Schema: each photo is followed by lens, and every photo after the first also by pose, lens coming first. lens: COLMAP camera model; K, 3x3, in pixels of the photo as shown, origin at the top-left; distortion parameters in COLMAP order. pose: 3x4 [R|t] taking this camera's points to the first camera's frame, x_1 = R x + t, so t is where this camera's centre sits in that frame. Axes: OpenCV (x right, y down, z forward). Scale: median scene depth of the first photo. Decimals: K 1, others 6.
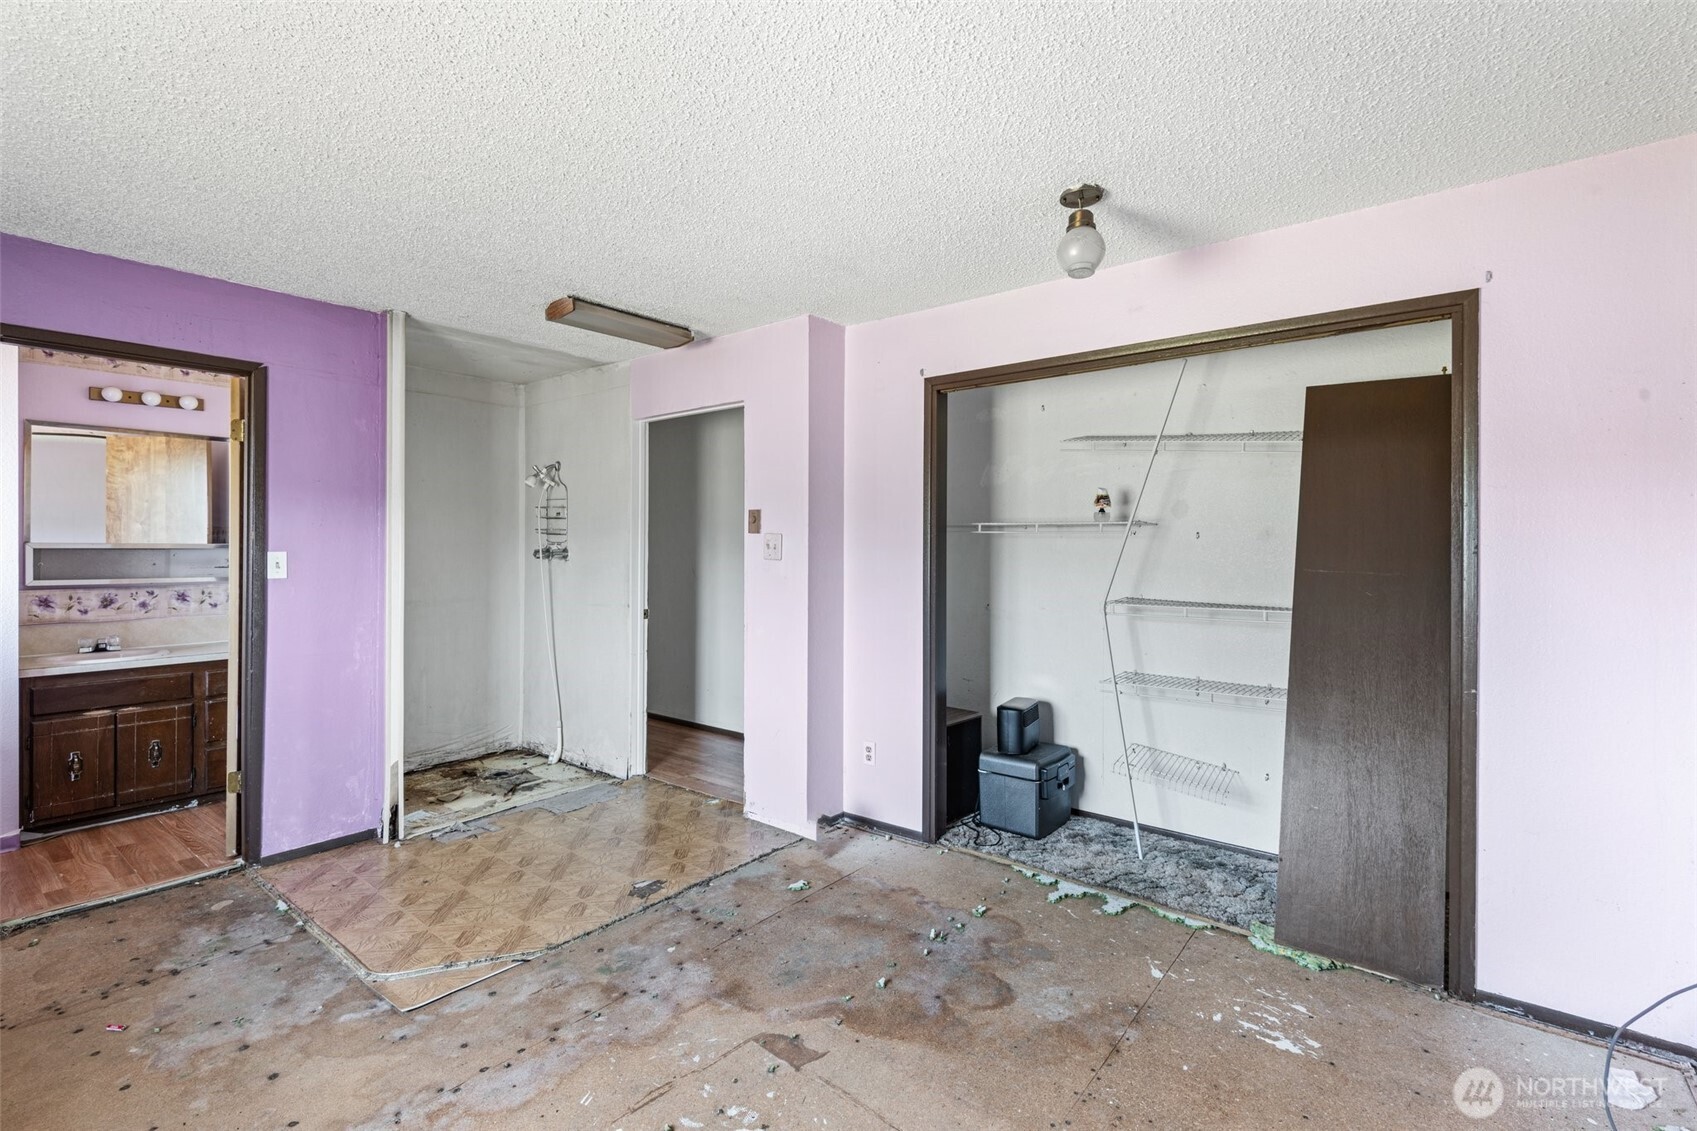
lens RADIAL K [[768.1, 0, 848.4], [0, 768.1, 552.9], [0, 0, 1]] dist [-0.000431, -0.000542]
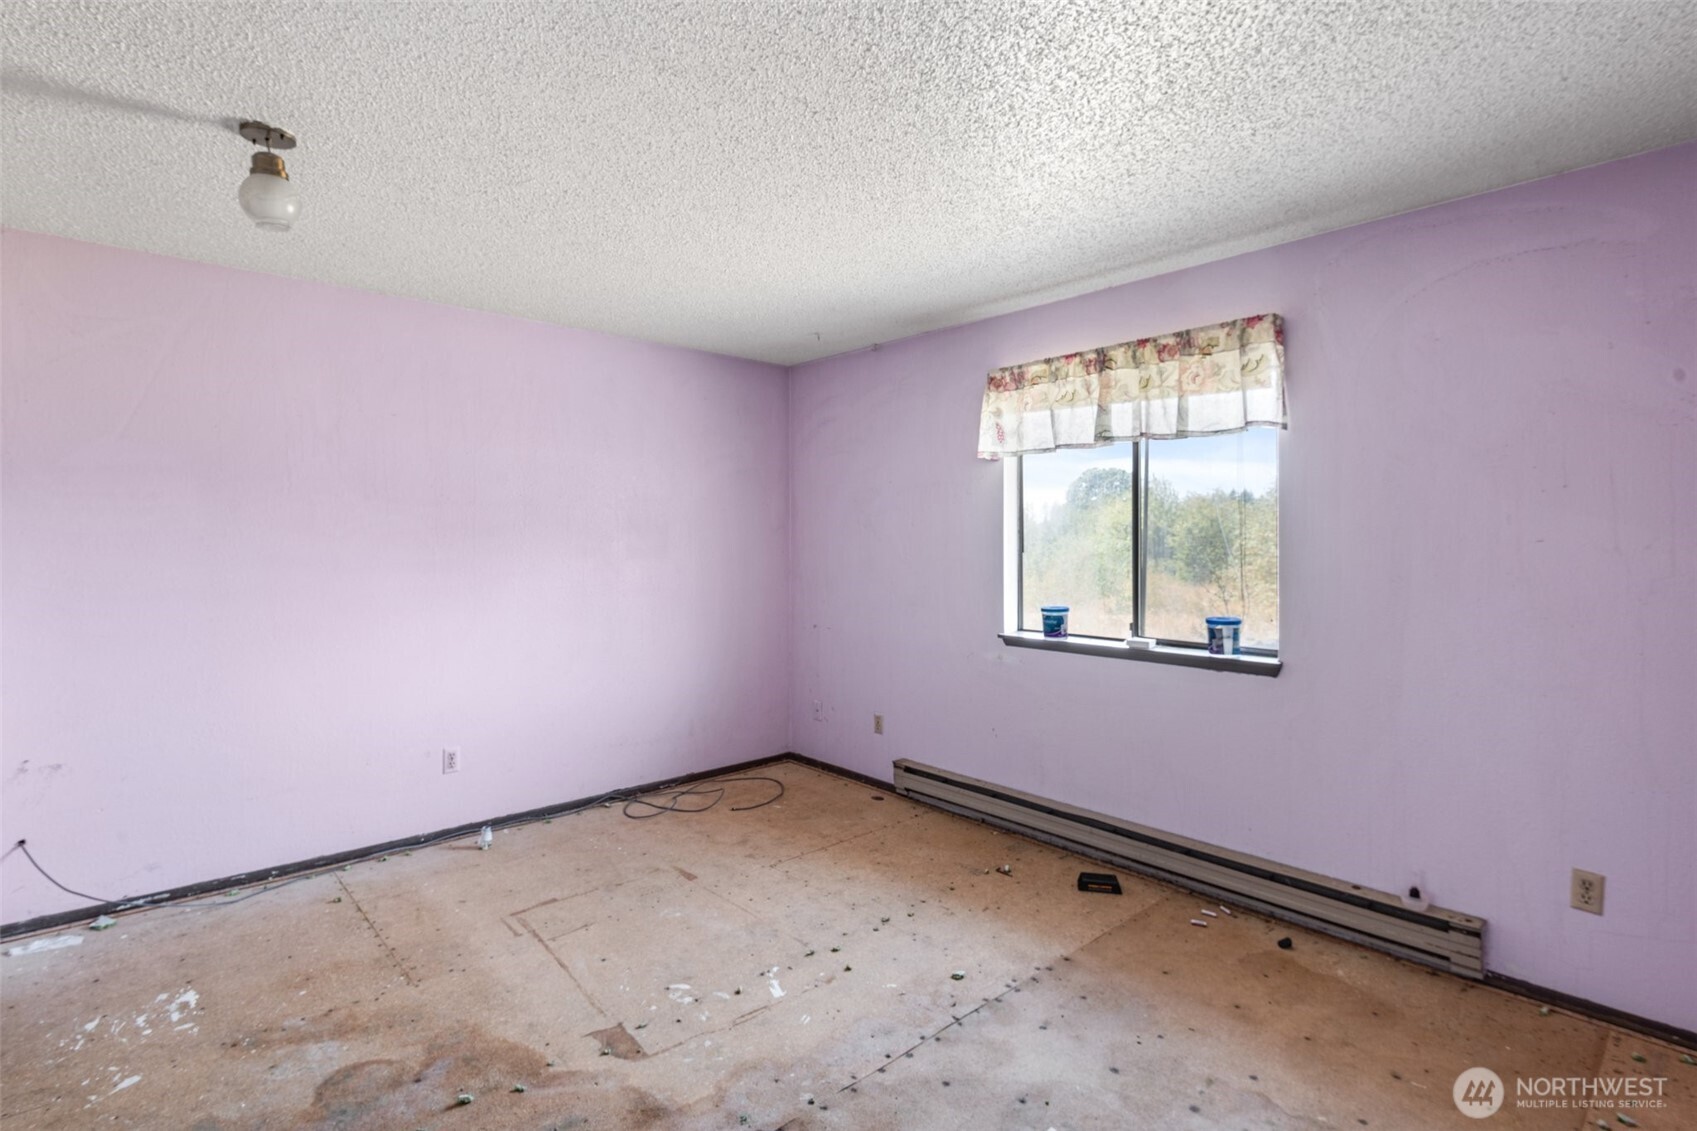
lens RADIAL K [[768.1, 0, 846.2], [0, 768.1, 550.2], [0, 0, 1]] dist [-0.000431, -0.000542]
pose [[-0.990599, -0.005151, 0.136704, -0.500781], [-0.002778, 0.999842, 0.017538, -0.019877], [-0.136773, 0.016993, -0.990457, 1.914695]]
